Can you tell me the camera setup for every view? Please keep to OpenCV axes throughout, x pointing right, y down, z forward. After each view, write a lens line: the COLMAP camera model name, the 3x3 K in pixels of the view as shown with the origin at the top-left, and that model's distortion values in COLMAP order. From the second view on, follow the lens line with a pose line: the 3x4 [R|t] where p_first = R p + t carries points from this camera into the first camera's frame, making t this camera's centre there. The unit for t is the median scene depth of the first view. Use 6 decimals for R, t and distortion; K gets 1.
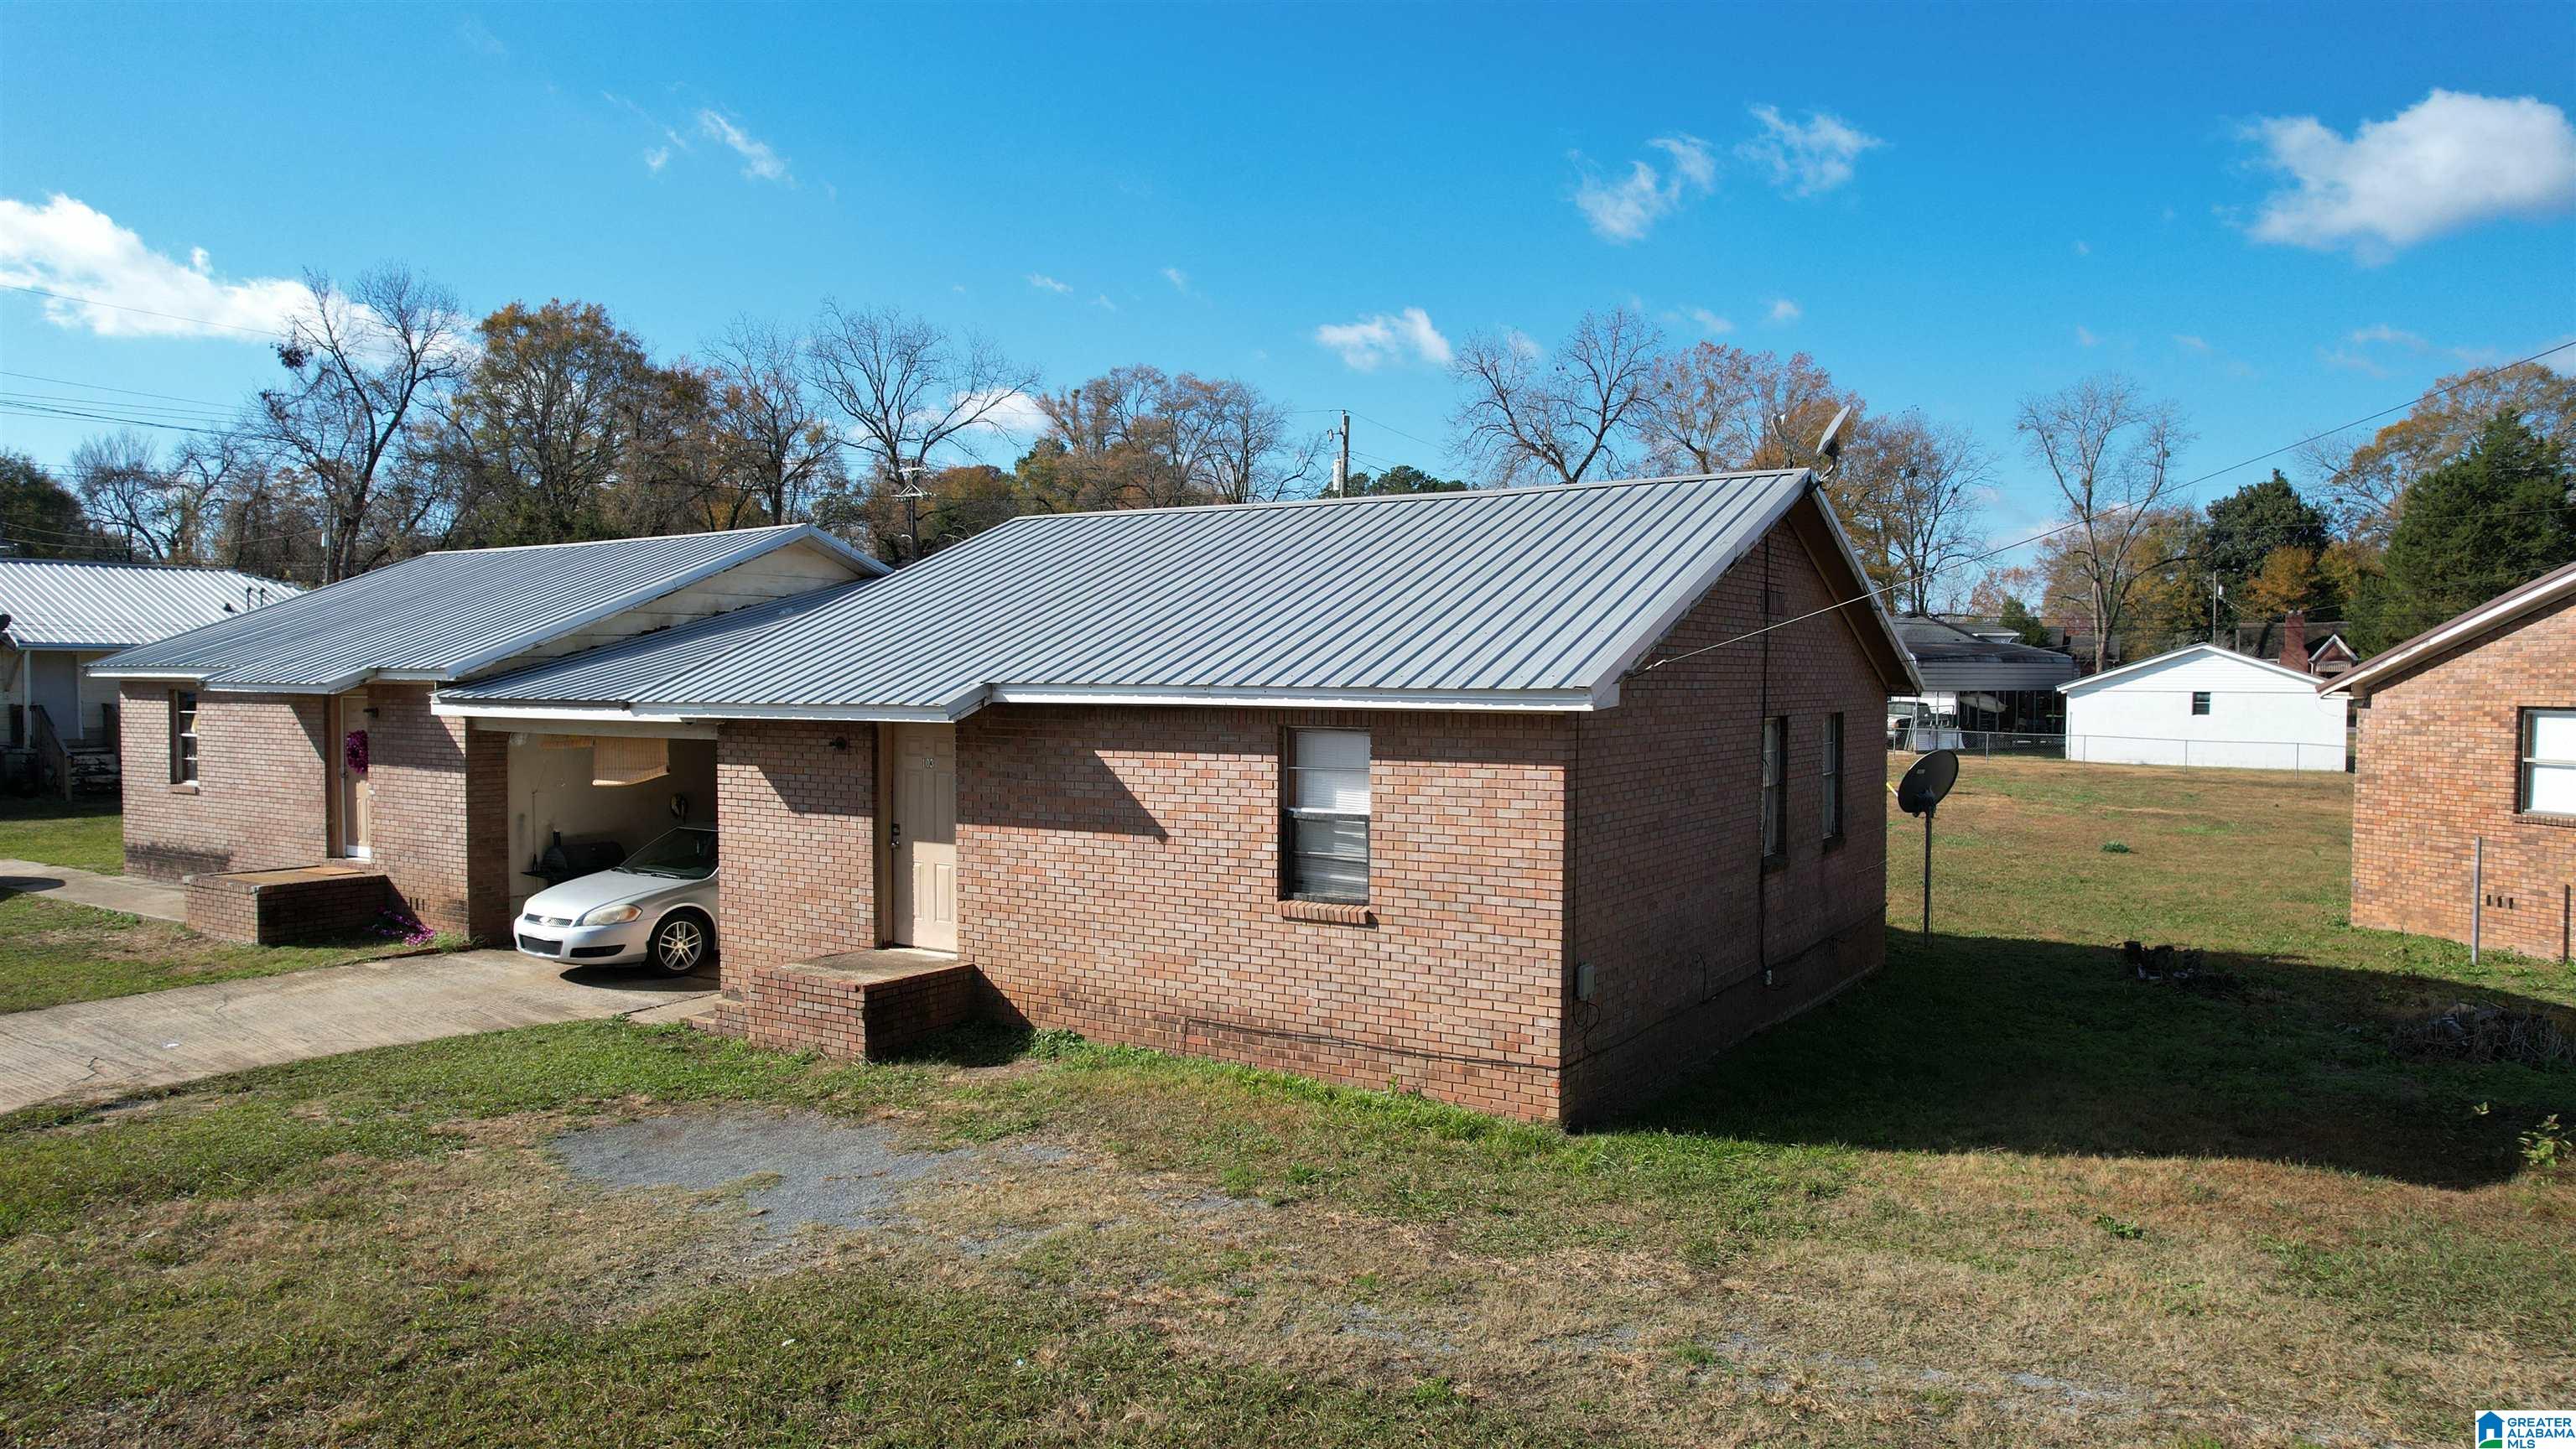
lens RADIAL K [[1722.9, 0, 1253.0], [0, 1722.9, 733.3], [0, 0, 1]] dist [-0.043157, -0.000008]
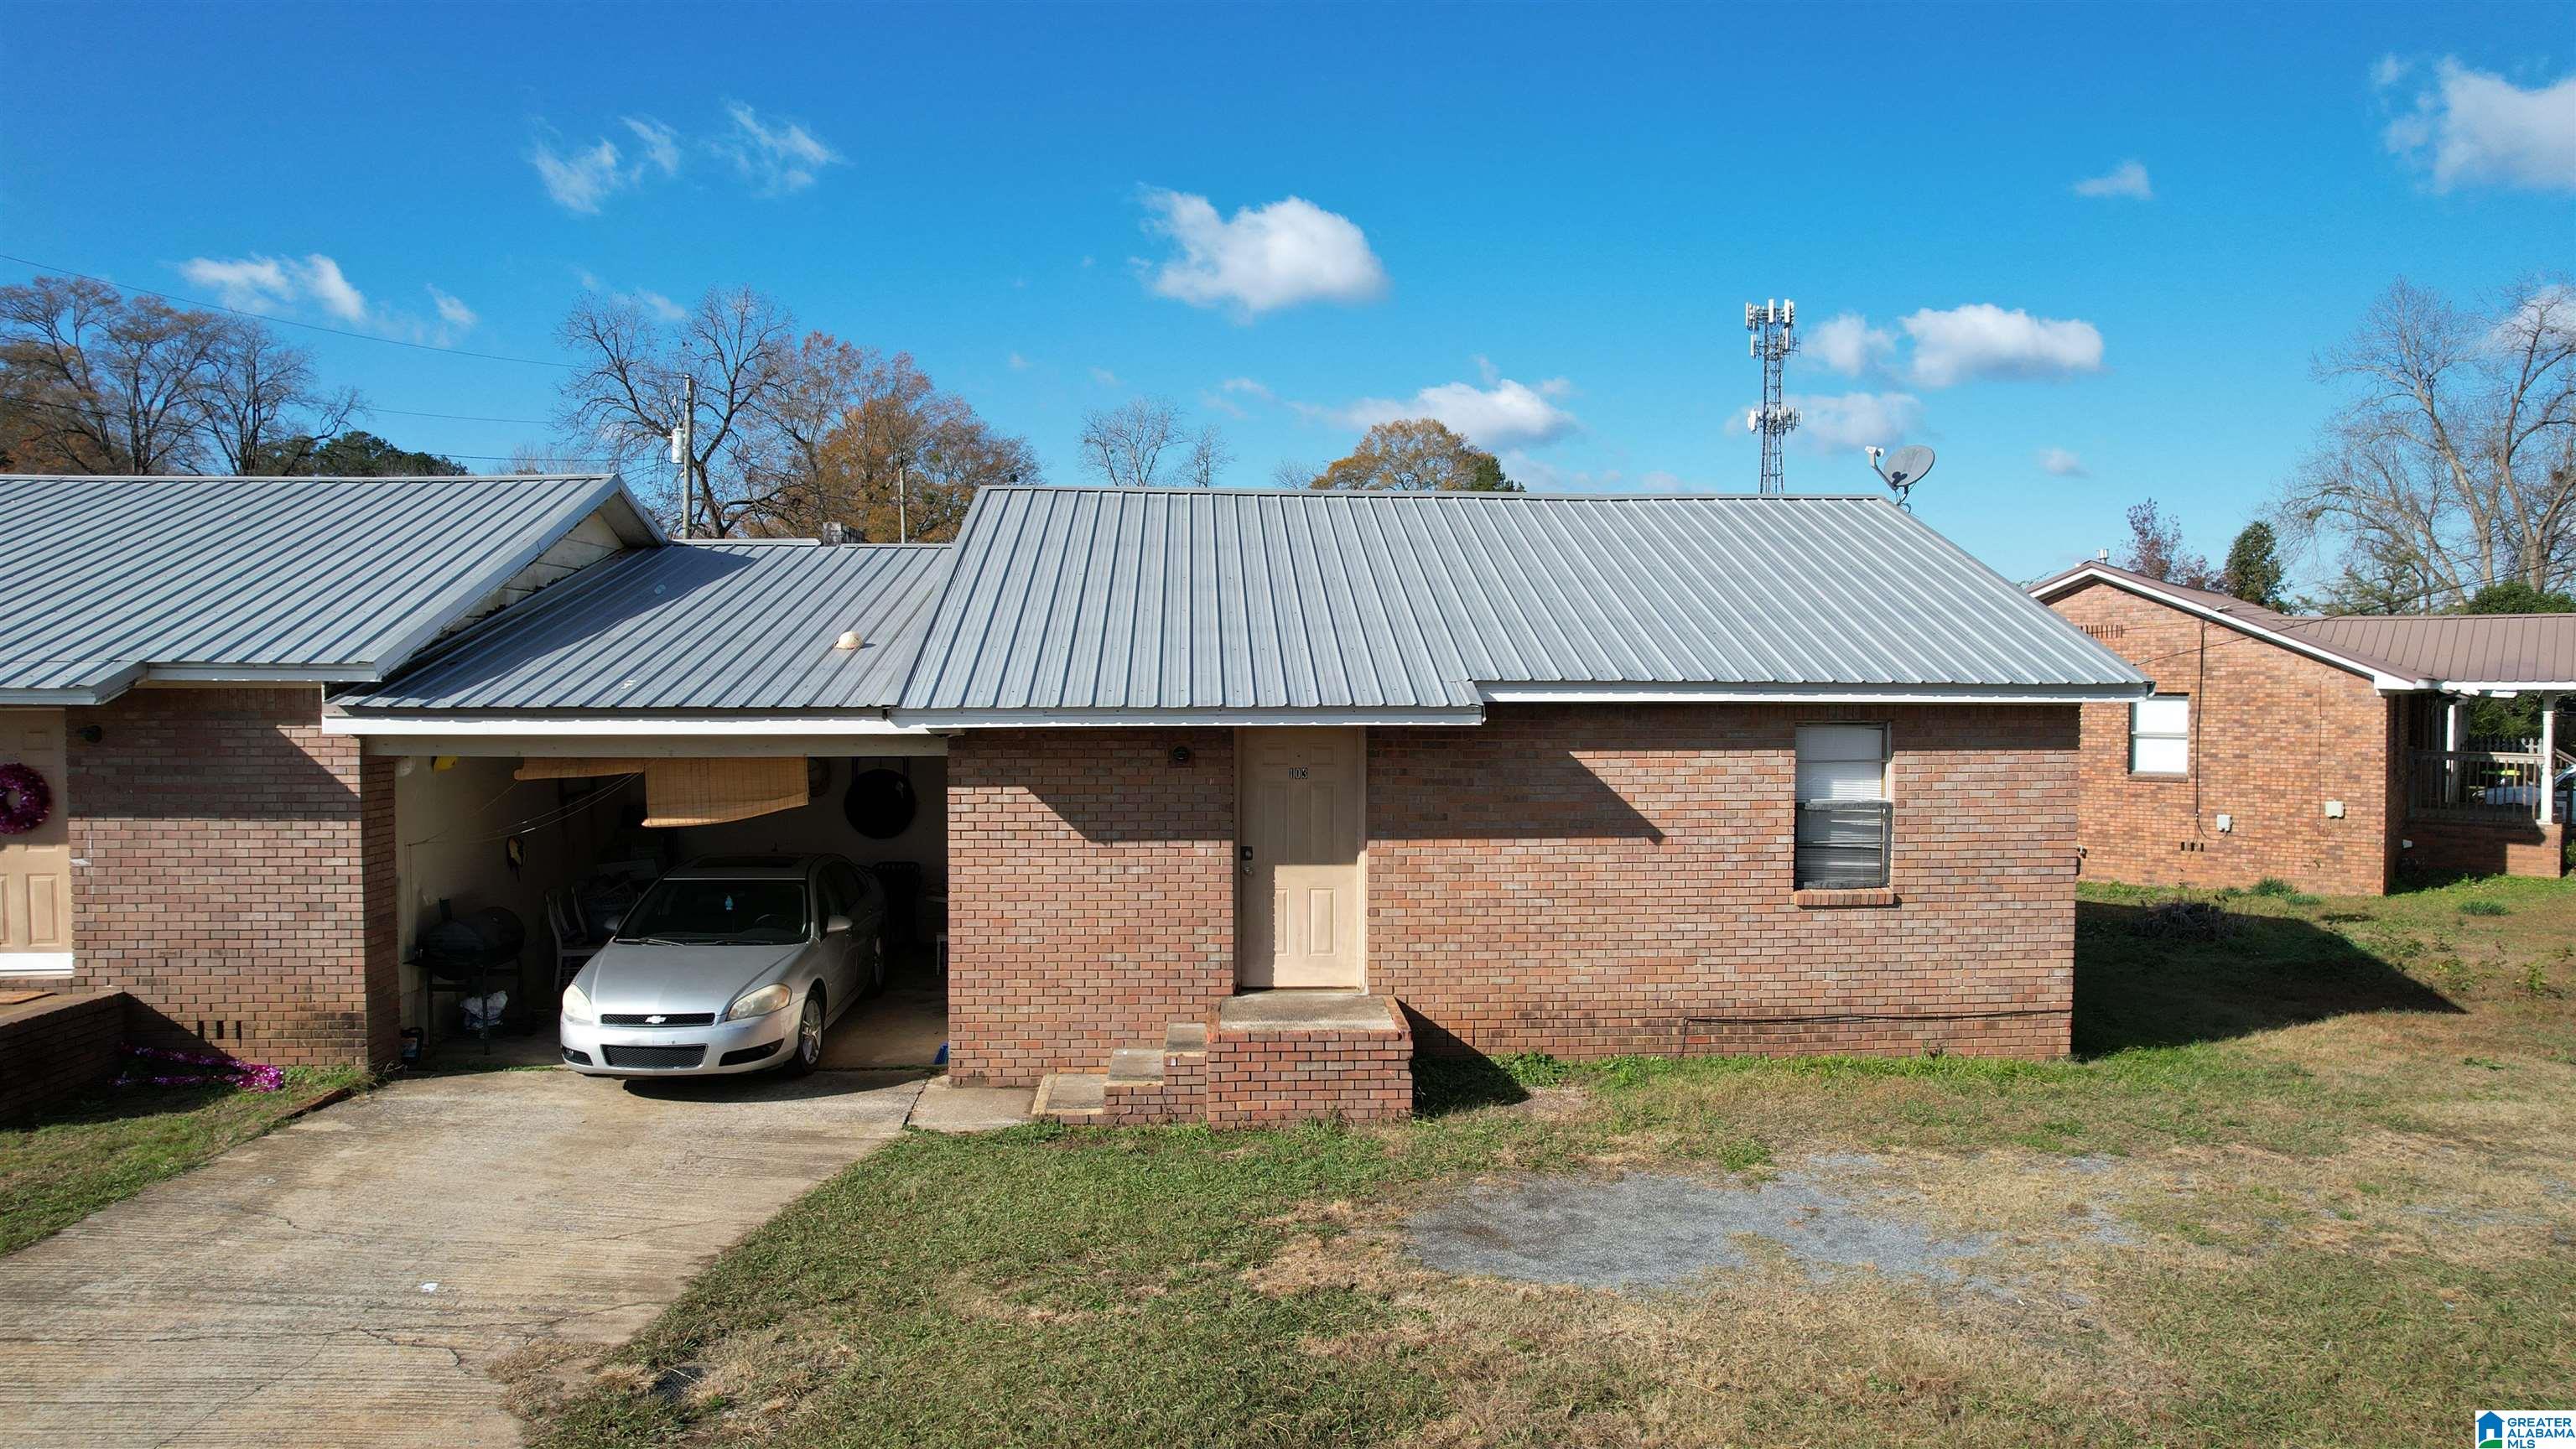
lens RADIAL K [[1652.6, 0, 1283.1], [0, 1652.6, 747.8], [0, 0, 1]] dist [-0.078918, 0.079201]
pose [[0.793206, -0.033296, 0.608043, -0.754203], [0.021449, 0.999412, 0.026746, -0.019221], [-0.608576, -0.008174, 0.793454, 0.376464]]
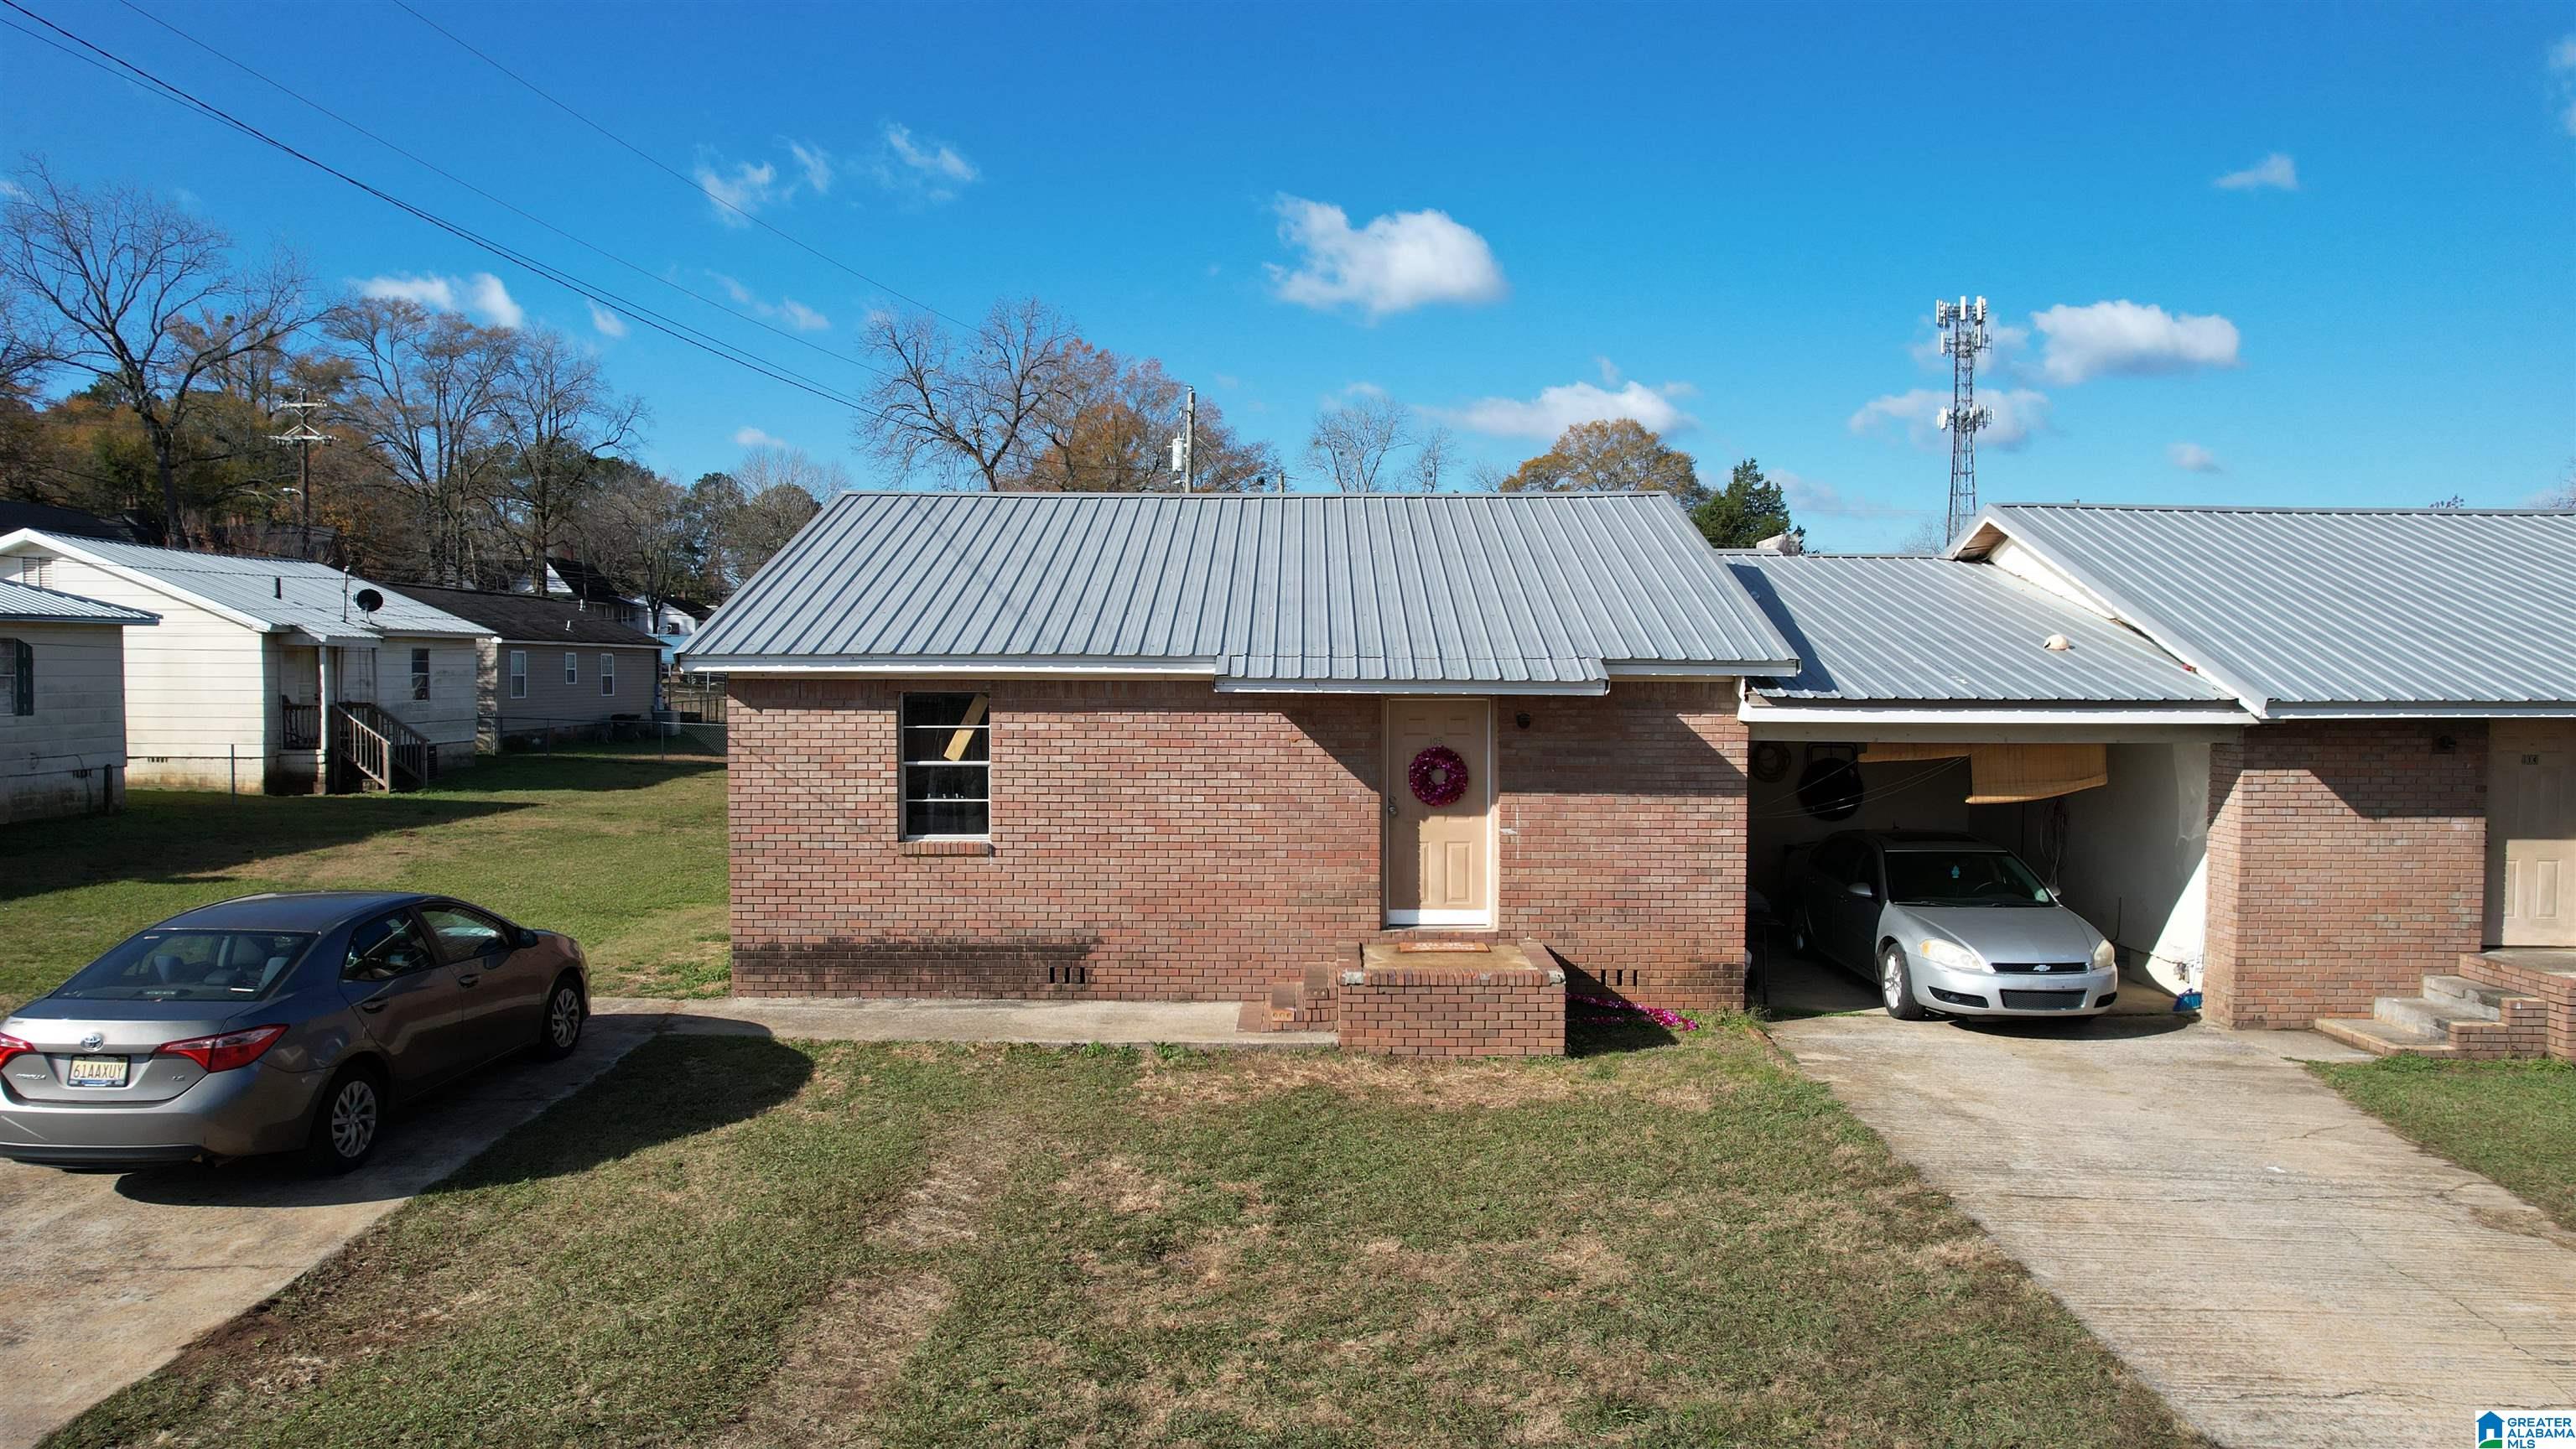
lens RADIAL K [[1612.6, 0, 1235.4], [0, 1612.6, 729.1], [0, 0, 1]] dist [-0.080844, 0.081958]
pose [[0.830306, -0.026615, 0.556671, -1.418378], [0.018943, 0.999630, 0.019538, -0.034549], [-0.556985, -0.005677, 0.830503, 0.712651]]
